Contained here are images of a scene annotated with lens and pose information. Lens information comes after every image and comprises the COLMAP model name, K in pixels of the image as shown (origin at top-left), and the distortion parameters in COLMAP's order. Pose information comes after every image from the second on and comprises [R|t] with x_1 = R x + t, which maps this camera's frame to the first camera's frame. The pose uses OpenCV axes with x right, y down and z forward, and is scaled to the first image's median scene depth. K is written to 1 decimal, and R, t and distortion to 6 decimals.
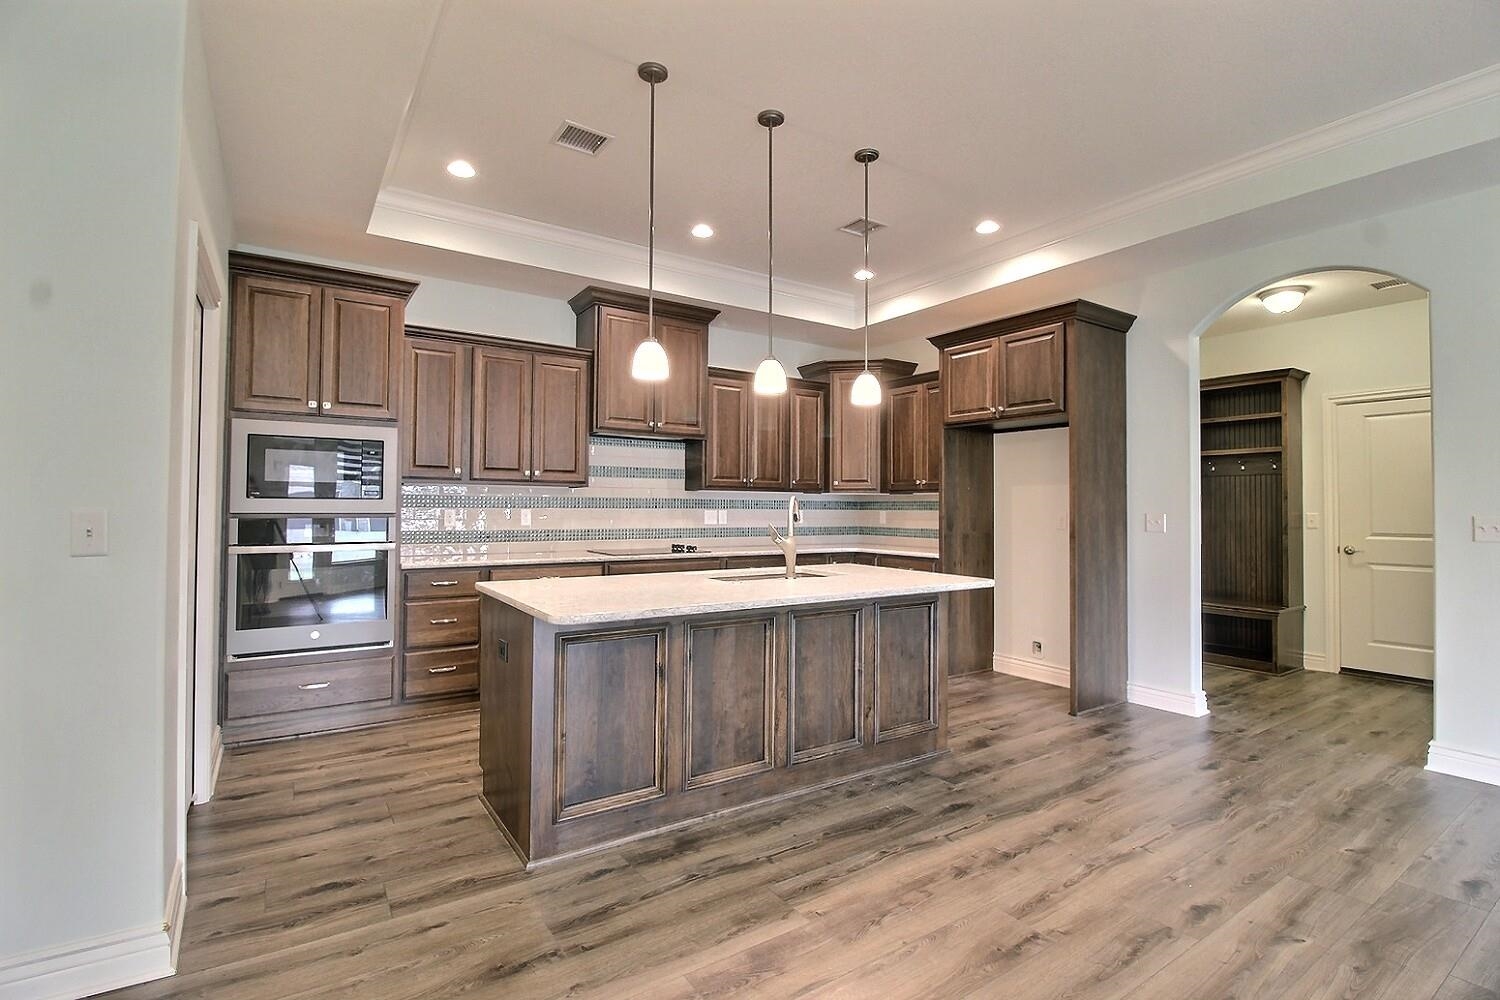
lens RADIAL K [[708.7, 0, 749.7], [0, 708.7, 495.1], [0, 0, 1]] dist [-0.012782, -0.000572]
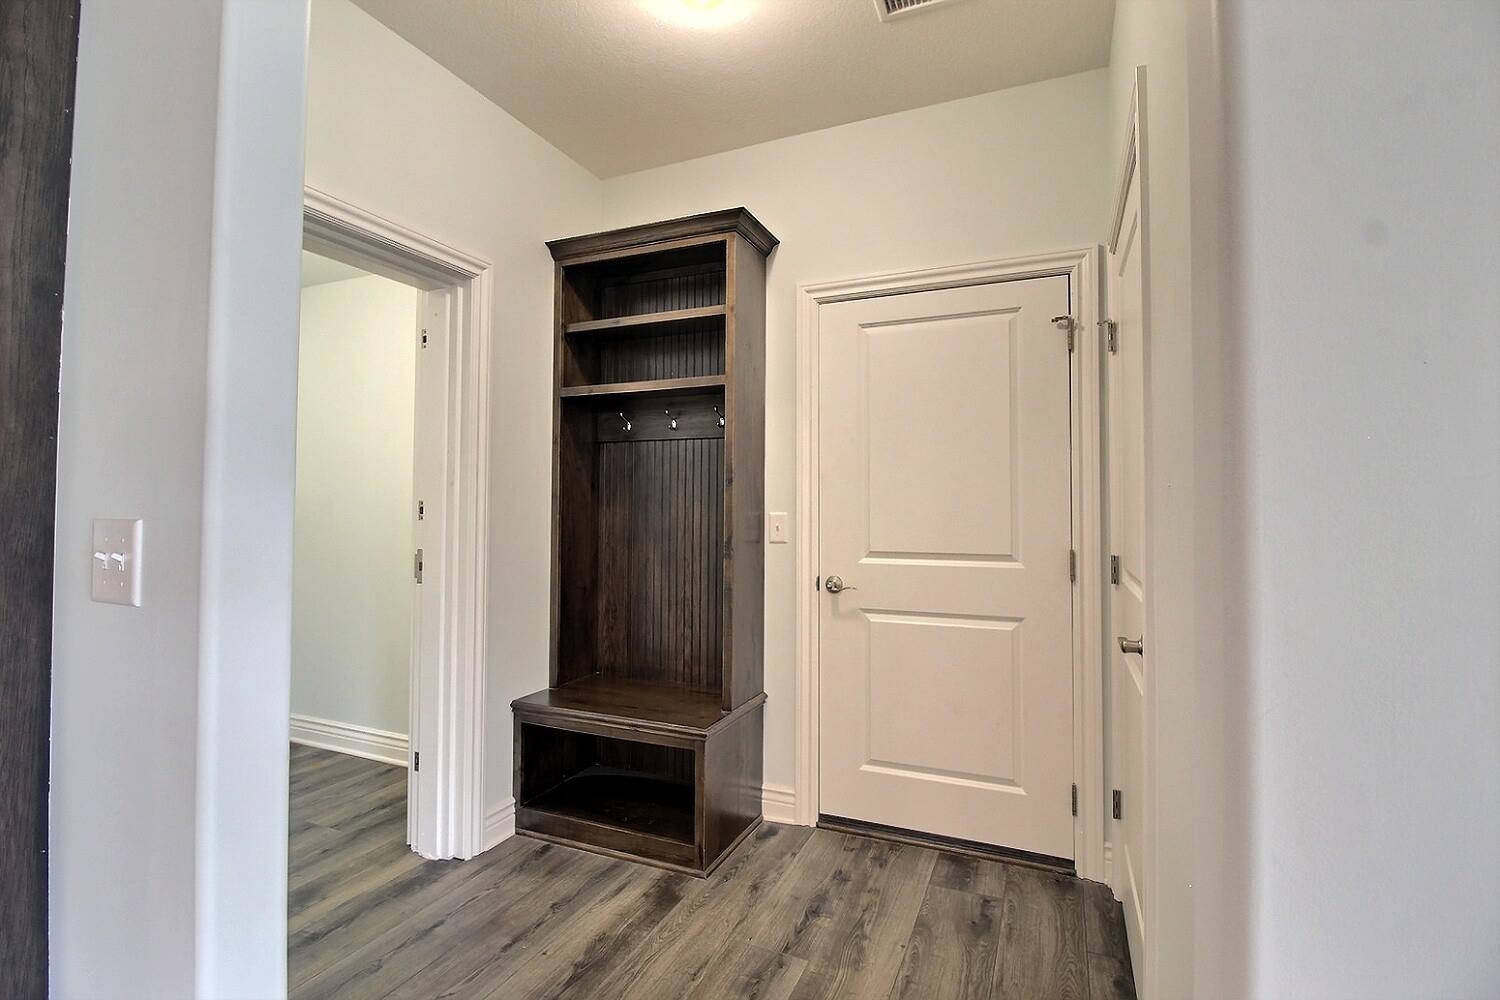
lens RADIAL K [[708.7, 0, 741.9], [0, 708.7, 493.8], [0, 0, 1]] dist [-0.012782, -0.000572]
pose [[0.851210, 0.006867, 0.524781, 0.567622], [-0.011657, 0.999915, 0.005825, 0.009610], [-0.524696, -0.011075, 0.851218, 0.643512]]
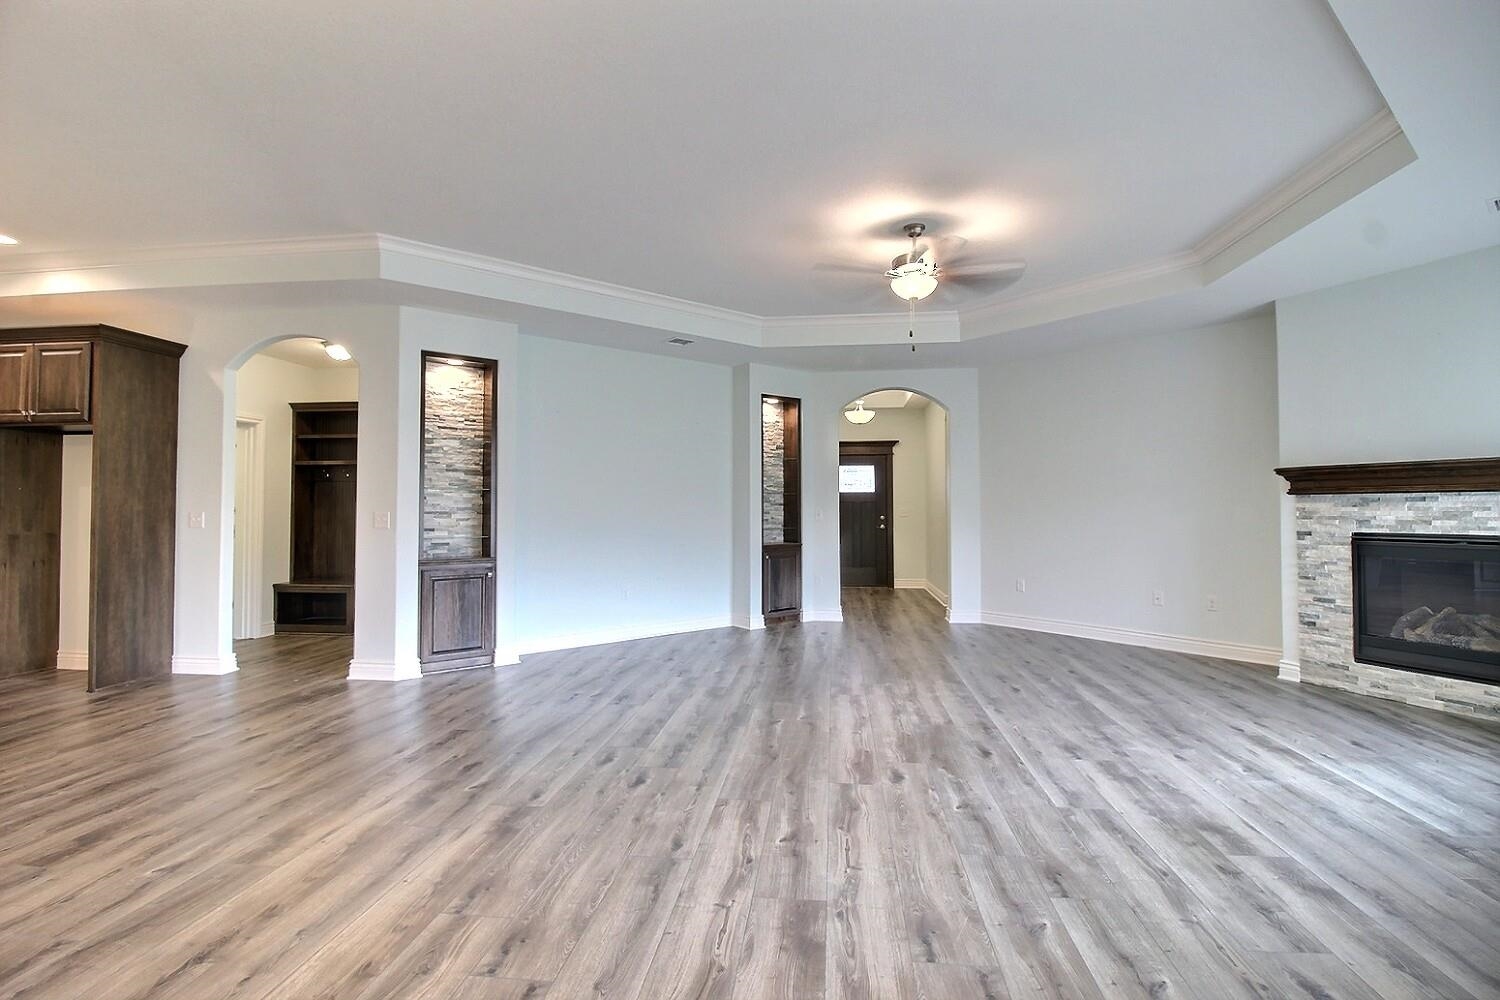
lens RADIAL K [[708.7, 0, 750.1], [0, 708.7, 494.6], [0, 0, 1]] dist [-0.012782, -0.000572]
pose [[0.651200, 0.007678, 0.758867, 0.251857], [-0.007819, 0.999964, -0.003408, -0.006371], [-0.758866, -0.003714, 0.651237, -0.450260]]
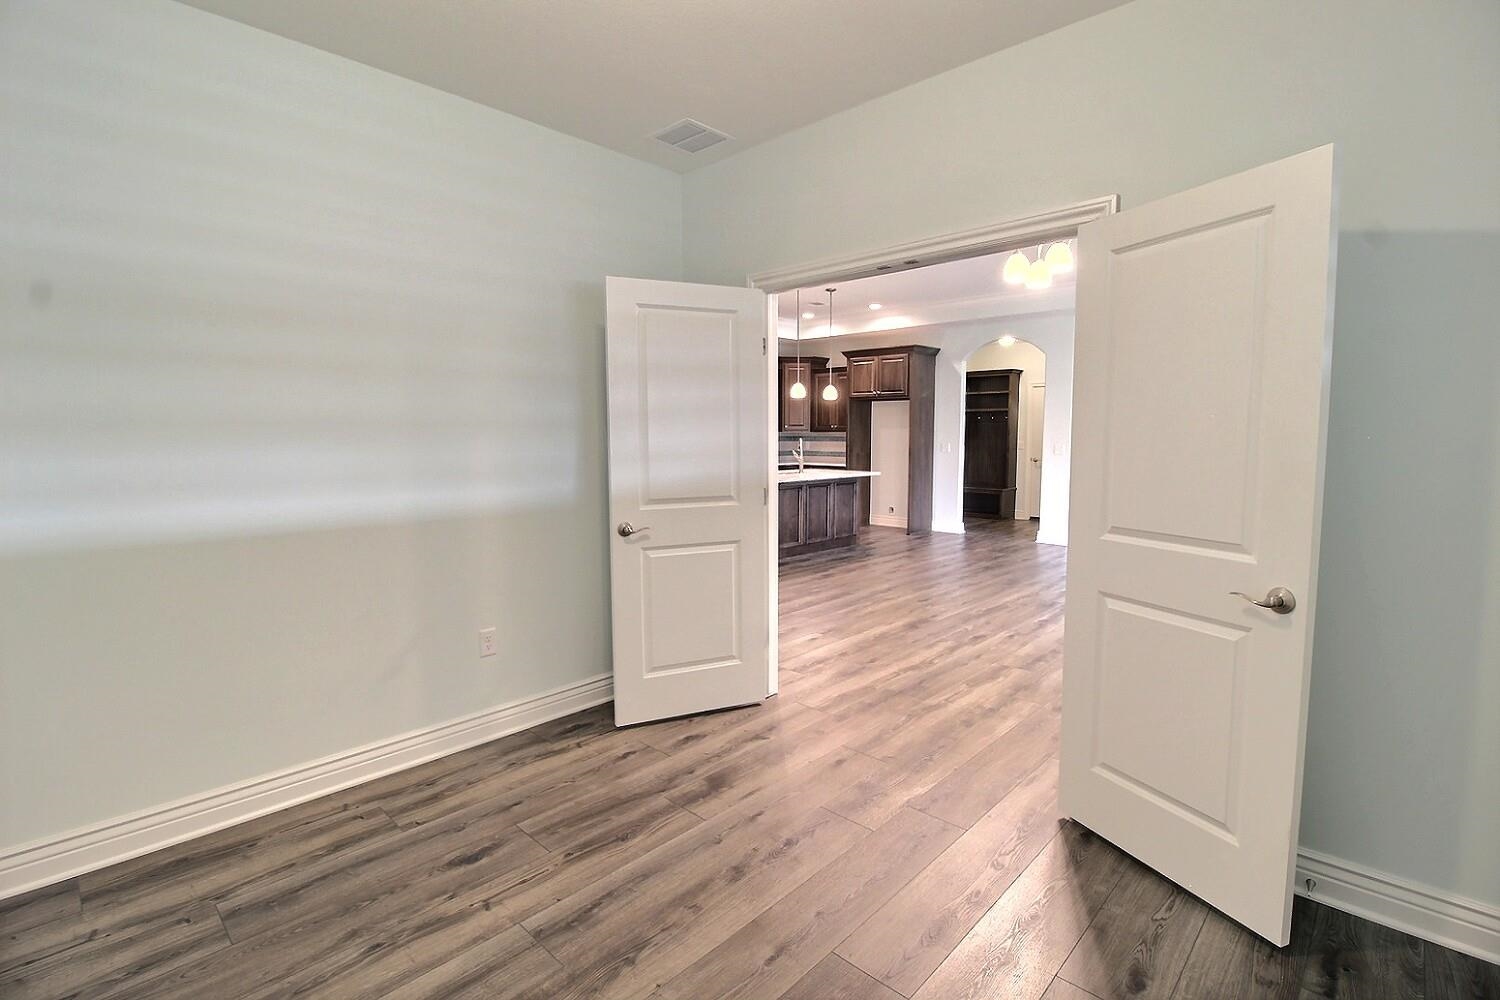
lens RADIAL K [[708.7, 0, 753.1], [0, 708.7, 505.0], [0, 0, 1]] dist [-0.012782, -0.000572]
pose [[0.975638, -0.027571, 0.217648, -0.431553], [0.000913, 0.992574, 0.121641, -0.045693], [-0.219385, -0.118479, 0.968418, -0.896884]]
